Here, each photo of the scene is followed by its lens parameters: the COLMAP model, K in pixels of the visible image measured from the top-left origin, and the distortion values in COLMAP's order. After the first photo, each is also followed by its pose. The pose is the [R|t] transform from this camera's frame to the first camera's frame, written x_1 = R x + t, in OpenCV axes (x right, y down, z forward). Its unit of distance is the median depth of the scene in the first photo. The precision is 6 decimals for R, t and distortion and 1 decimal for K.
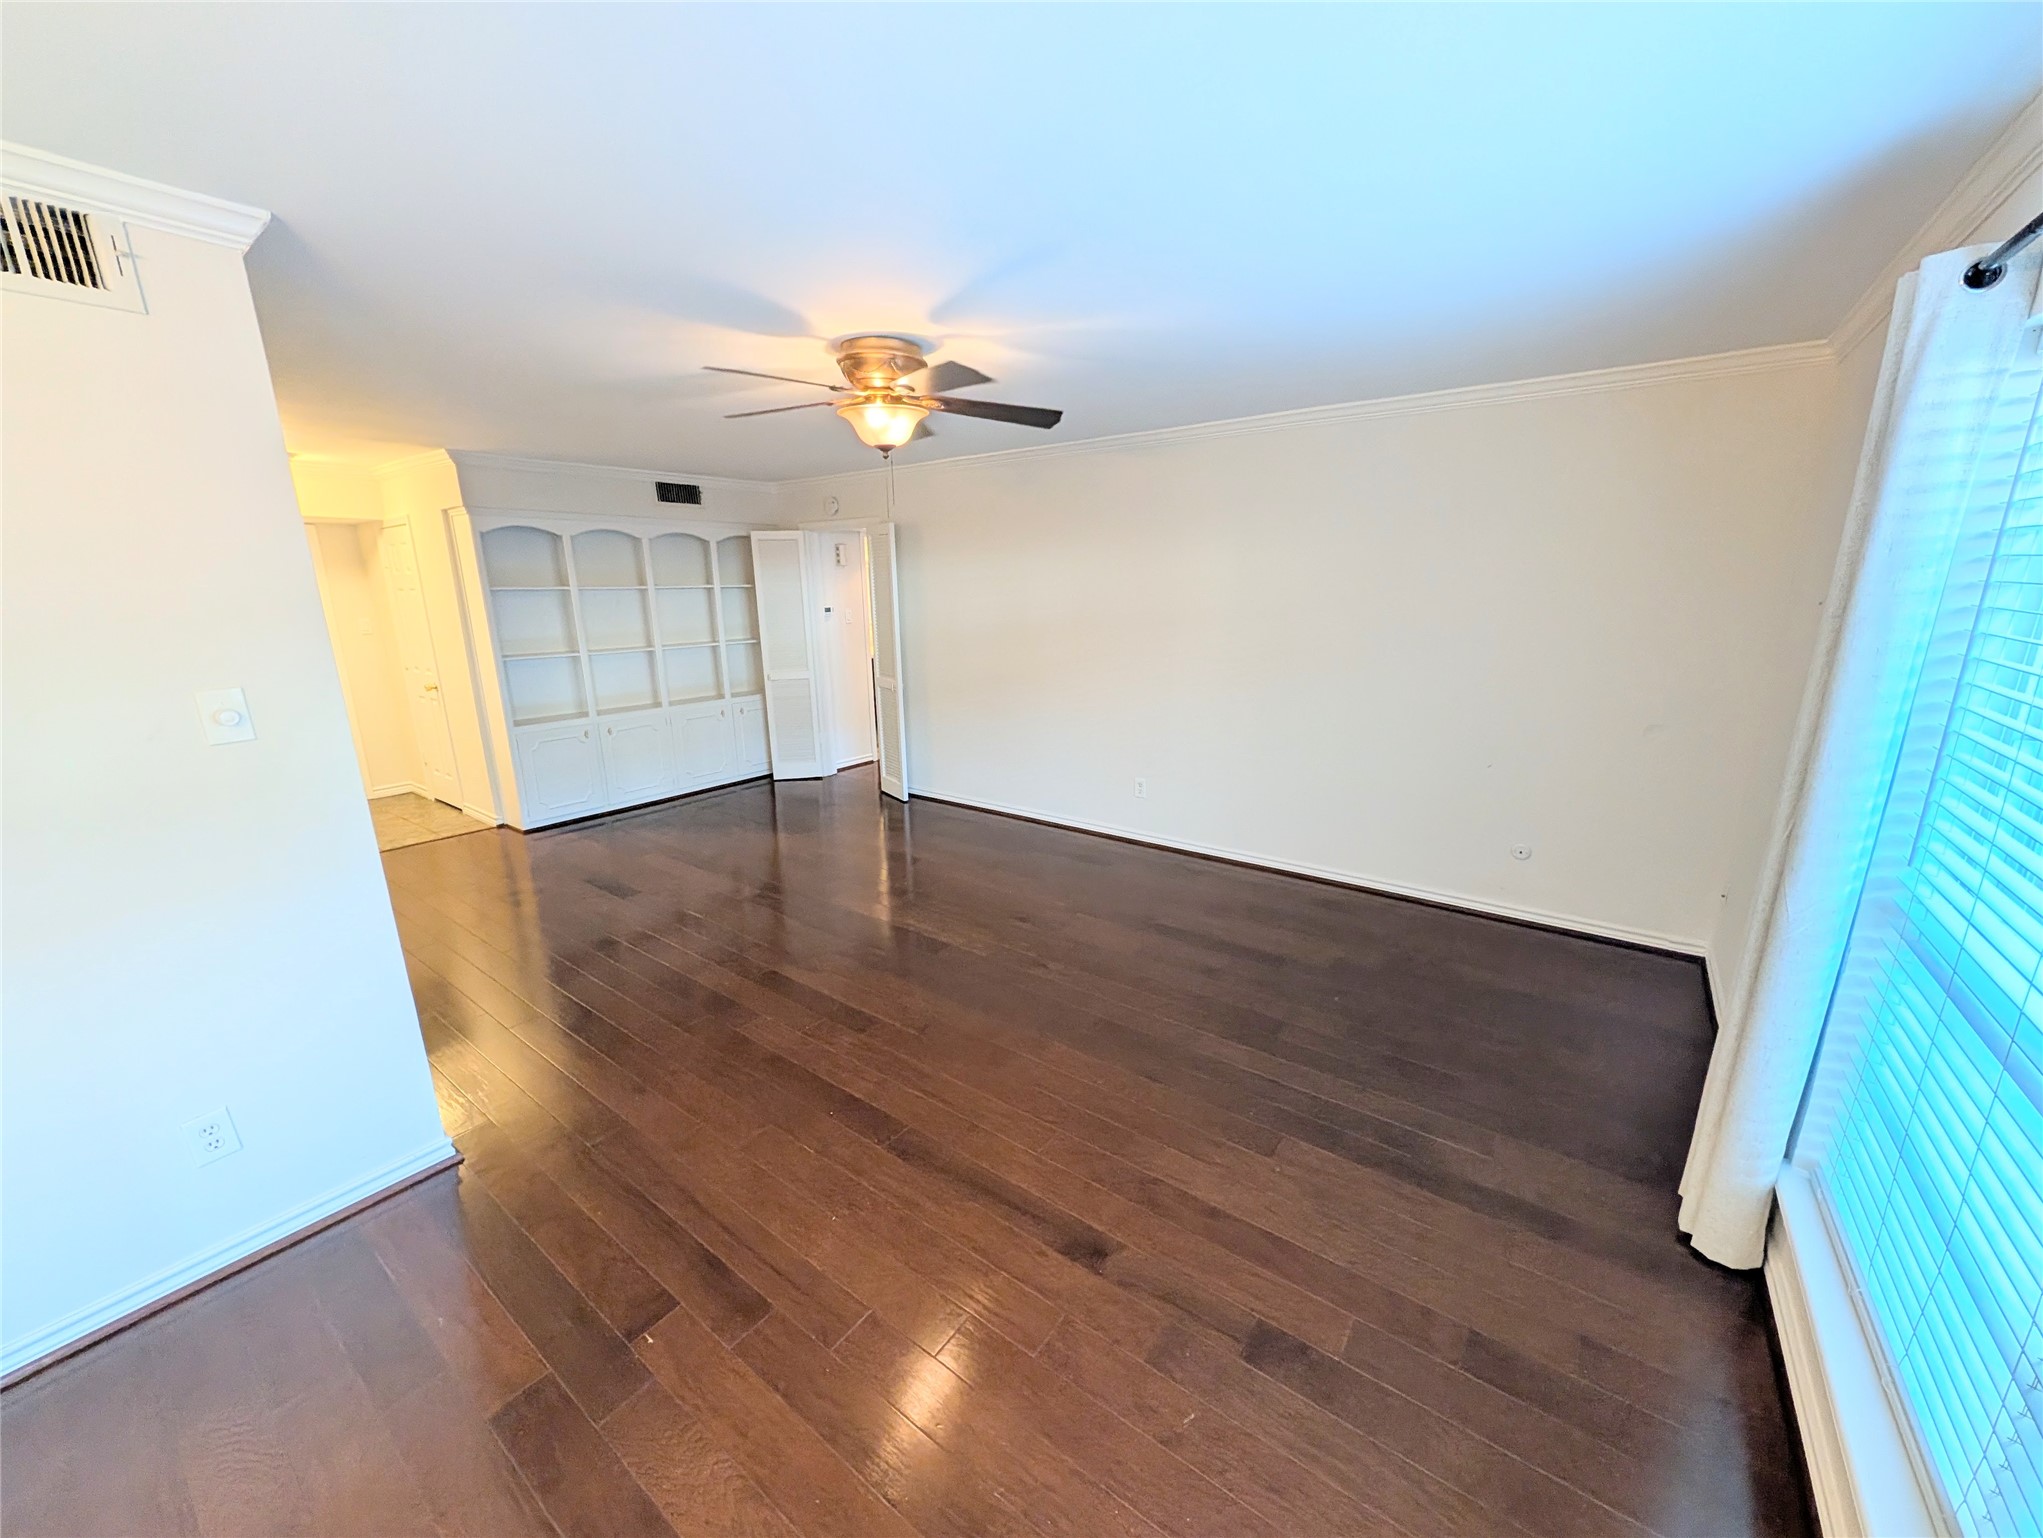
lens RADIAL K [[784.4, 0, 1015.6], [0, 784.4, 776.1], [0, 0, 1]] dist [-0.002072, -0.000101]
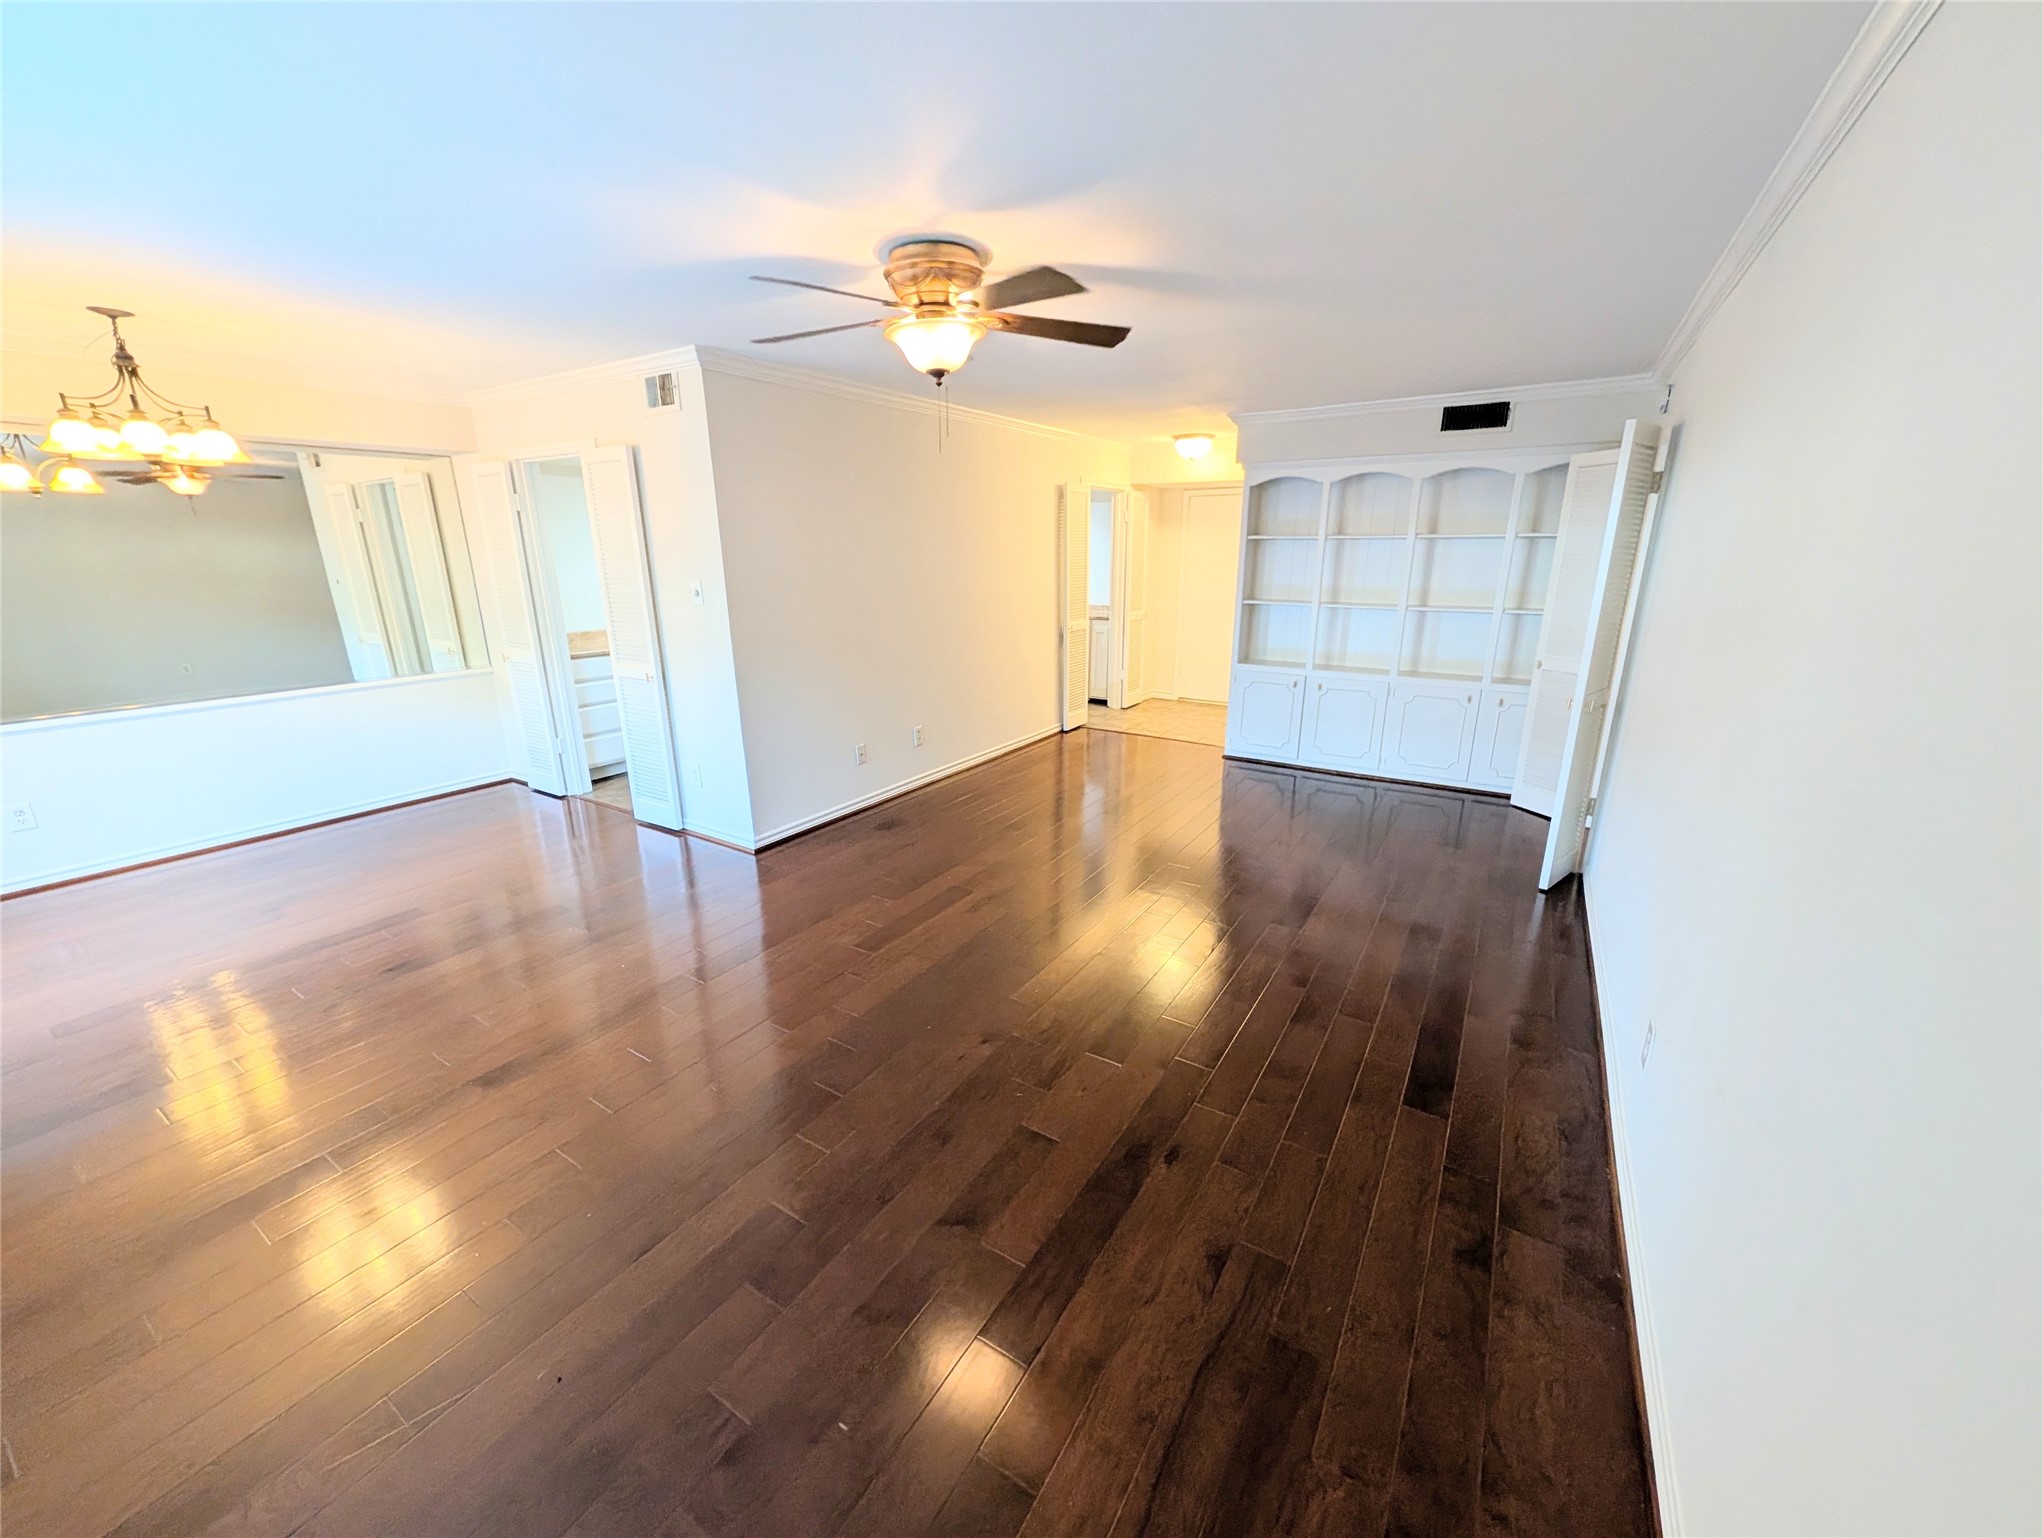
lens RADIAL K [[784.4, 0, 1015.6], [0, 784.4, 776.1], [0, 0, 1]] dist [-0.002072, -0.000101]
pose [[0.070425, 0.291881, -0.953858, 0.421444], [-0.239397, 0.933232, 0.267894, -0.127103], [0.968364, 0.209484, 0.135599, 0.539626]]
